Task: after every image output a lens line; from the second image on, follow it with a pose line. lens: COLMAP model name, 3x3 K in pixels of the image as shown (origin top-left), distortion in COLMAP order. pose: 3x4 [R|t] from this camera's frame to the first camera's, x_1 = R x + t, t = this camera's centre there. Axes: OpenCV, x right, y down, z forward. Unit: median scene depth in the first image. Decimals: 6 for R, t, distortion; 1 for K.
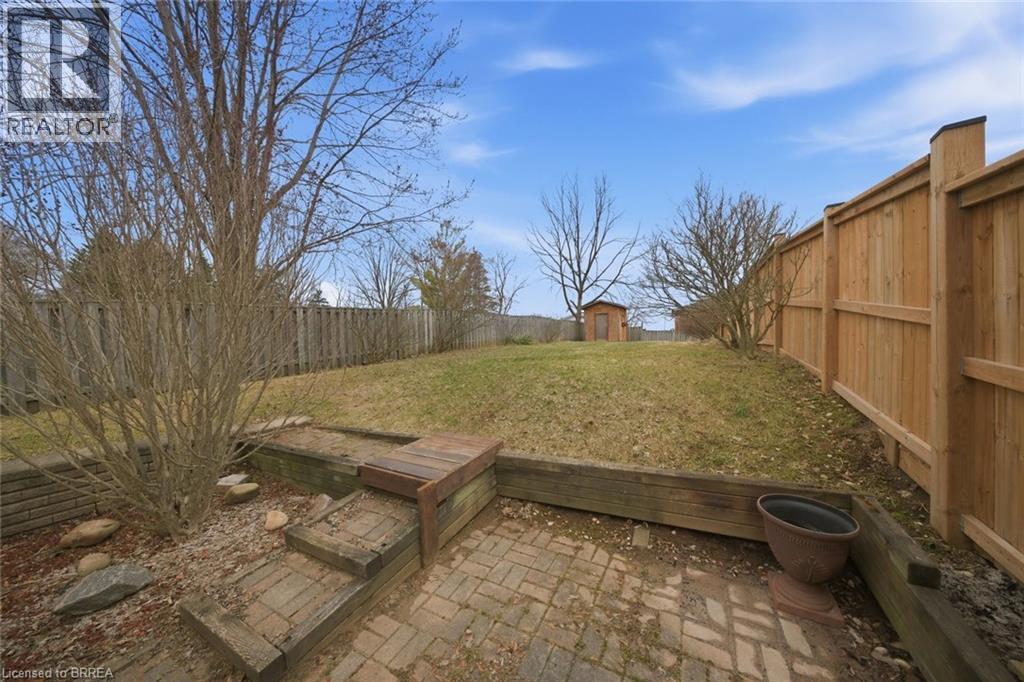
lens RADIAL K [[328.1, 0, 513.5], [0, 328.1, 352.6], [0, 0, 1]] dist [0.000536, -0.000001]
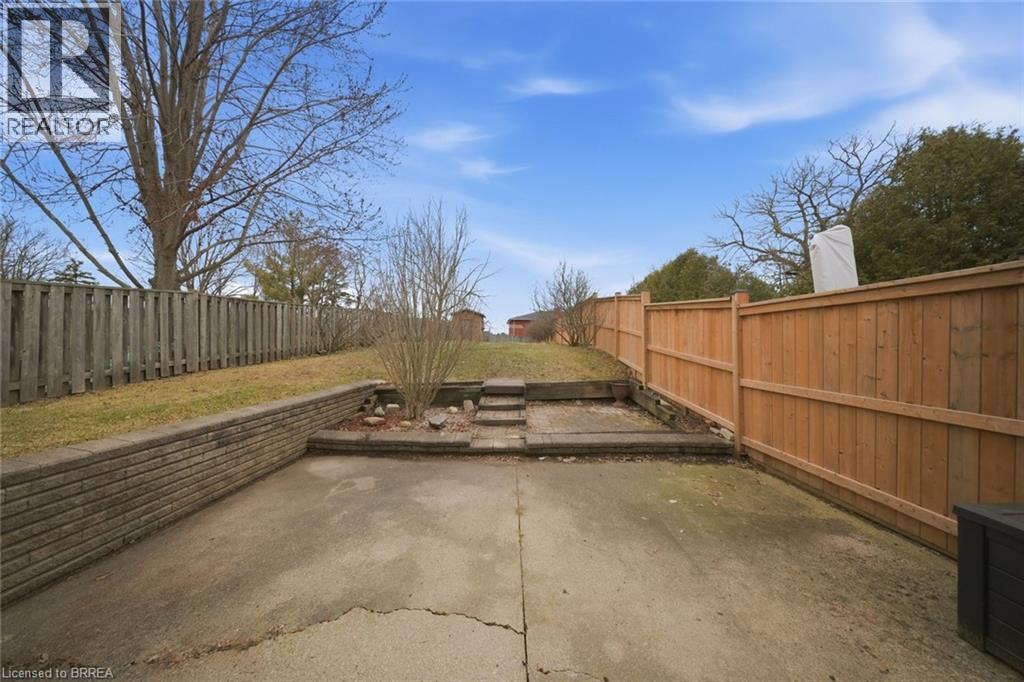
lens RADIAL K [[306.3, 0, 512.3], [0, 306.3, 342.5], [0, 0, 1]] dist [0.000695, -0.001036]
pose [[0.878661, 0.028194, 0.476613, -0.433961], [-0.012662, 0.999280, -0.035770, 0.030747], [-0.477278, 0.025395, 0.878385, -0.349472]]
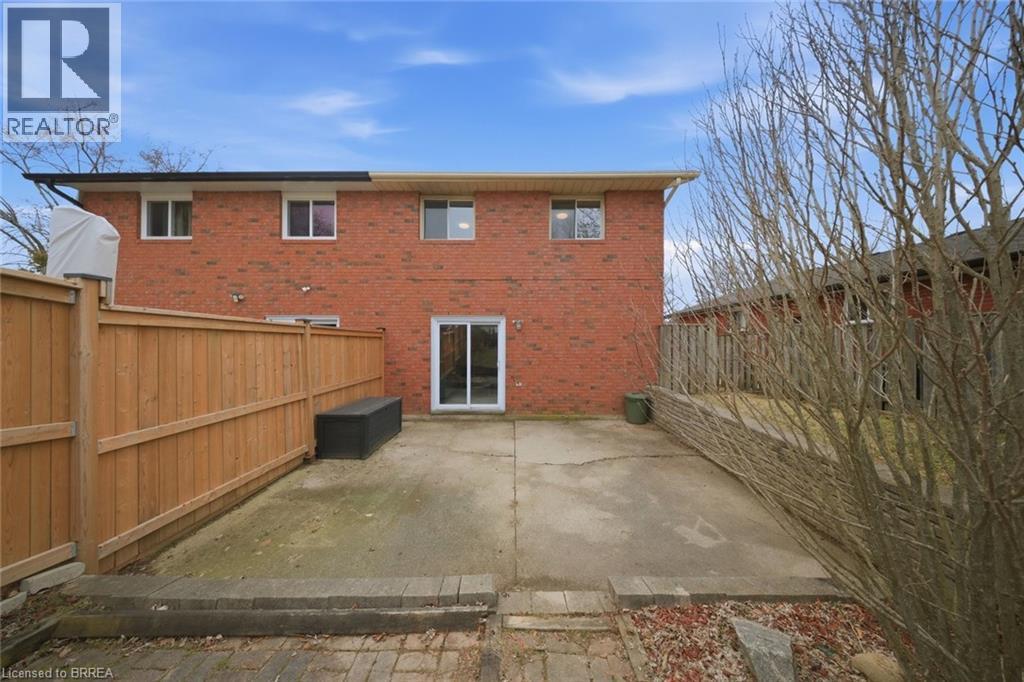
lens RADIAL K [[306.3, 0, 514.8], [0, 306.3, 343.8], [0, 0, 1]] dist [0.000695, -0.001036]
pose [[-0.881092, 0.019502, -0.472543, -0.073576], [0.003807, 0.999410, 0.034149, -0.024025], [0.472930, 0.028289, -0.880646, 0.299907]]
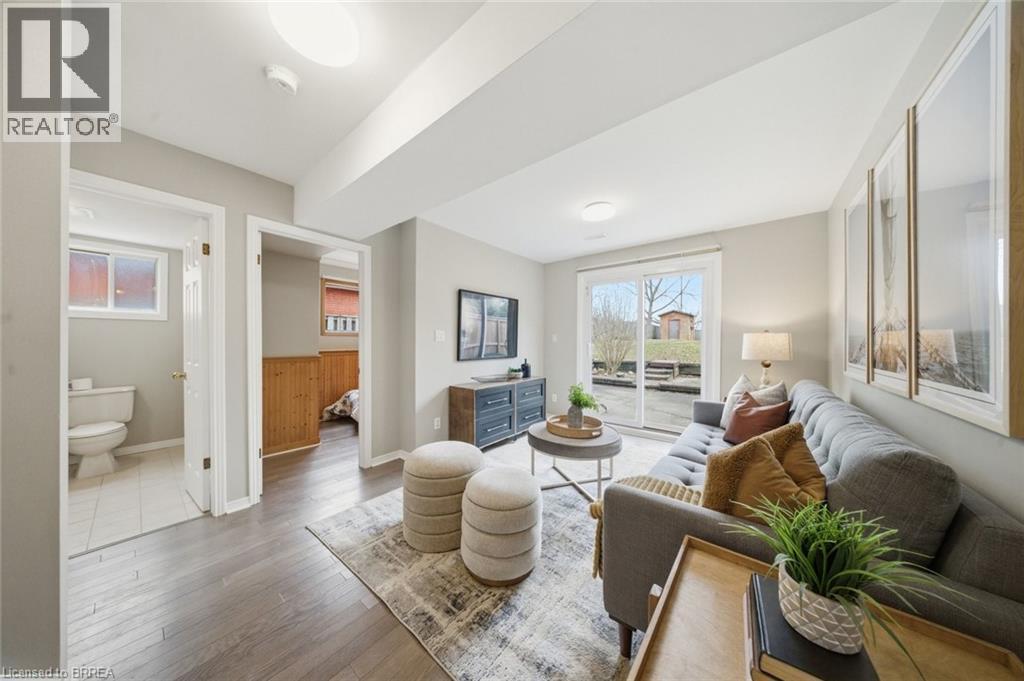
lens RADIAL K [[306.3, 0, 517.8], [0, 306.3, 344.1], [0, 0, 1]] dist [0.000695, -0.001036]
pose [[0.986121, 0.018724, -0.164969, -0.491471], [-0.022703, 0.999494, -0.022264, 0.070012], [0.164469, 0.025701, 0.986047, -1.075439]]
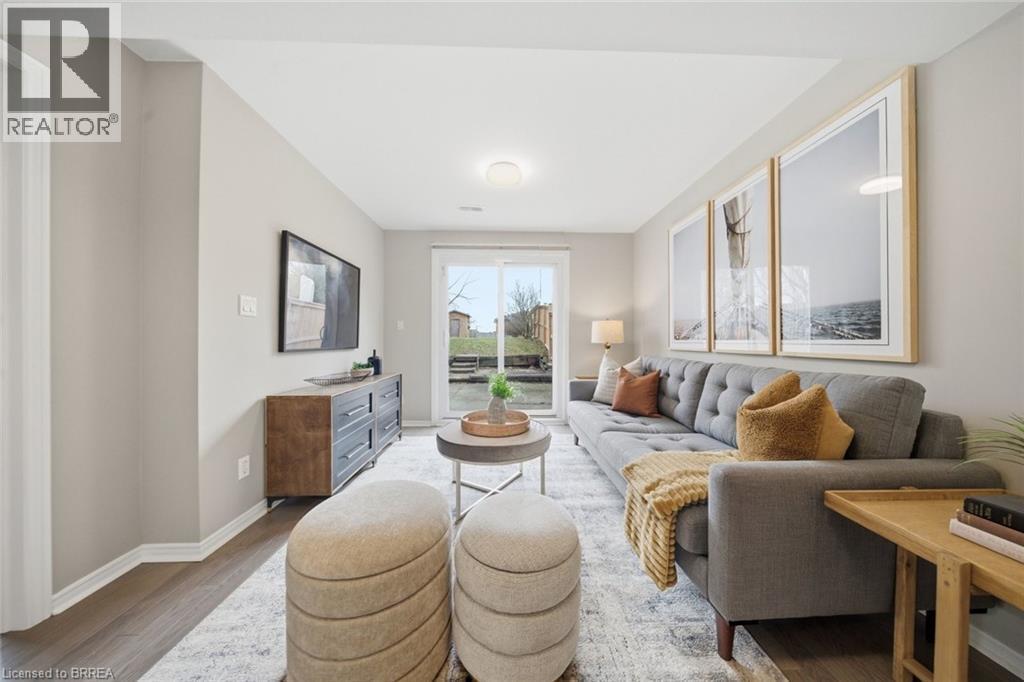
lens RADIAL K [[306.3, 0, 520.4], [0, 306.3, 341.6], [0, 0, 1]] dist [0.000695, -0.001036]
pose [[0.854141, 0.011709, 0.519909, -0.603623], [0.006854, 0.999406, -0.033769, 0.086546], [-0.519996, 0.032407, 0.853554, -0.985904]]
